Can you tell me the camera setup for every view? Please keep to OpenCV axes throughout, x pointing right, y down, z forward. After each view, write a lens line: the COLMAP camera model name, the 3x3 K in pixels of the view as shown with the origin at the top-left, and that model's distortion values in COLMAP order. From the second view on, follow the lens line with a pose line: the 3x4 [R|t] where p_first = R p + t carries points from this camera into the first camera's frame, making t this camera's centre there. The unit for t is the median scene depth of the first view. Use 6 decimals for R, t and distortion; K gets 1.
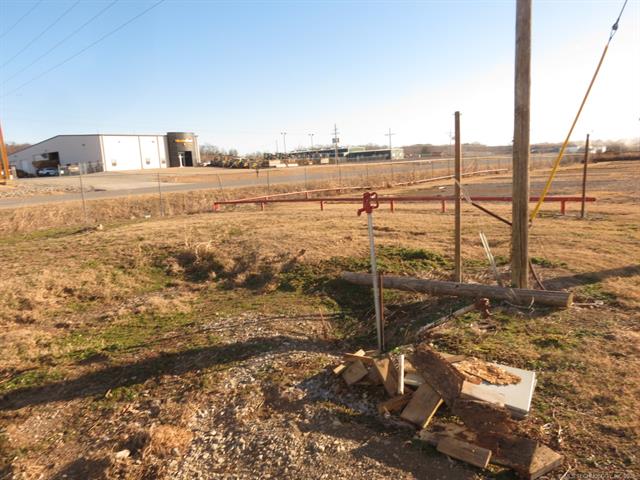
lens RADIAL K [[456.2, 0, 318.2], [0, 456.2, 239.5], [0, 0, 1]] dist [-0.029984, 0.014581]
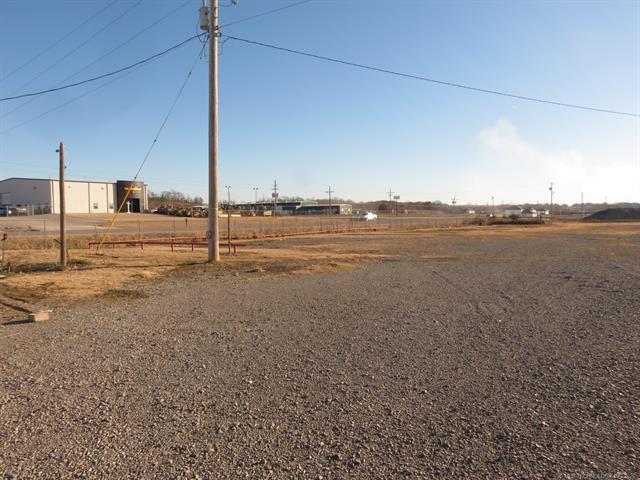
lens RADIAL K [[456.2, 0, 317.1], [0, 456.2, 239.1], [0, 0, 1]] dist [-0.029984, 0.014581]
pose [[0.997213, 0.042802, 0.061110, 0.079132], [-0.035684, 0.992936, -0.113161, 0.008058], [-0.065522, 0.110665, 0.991696, -0.084438]]
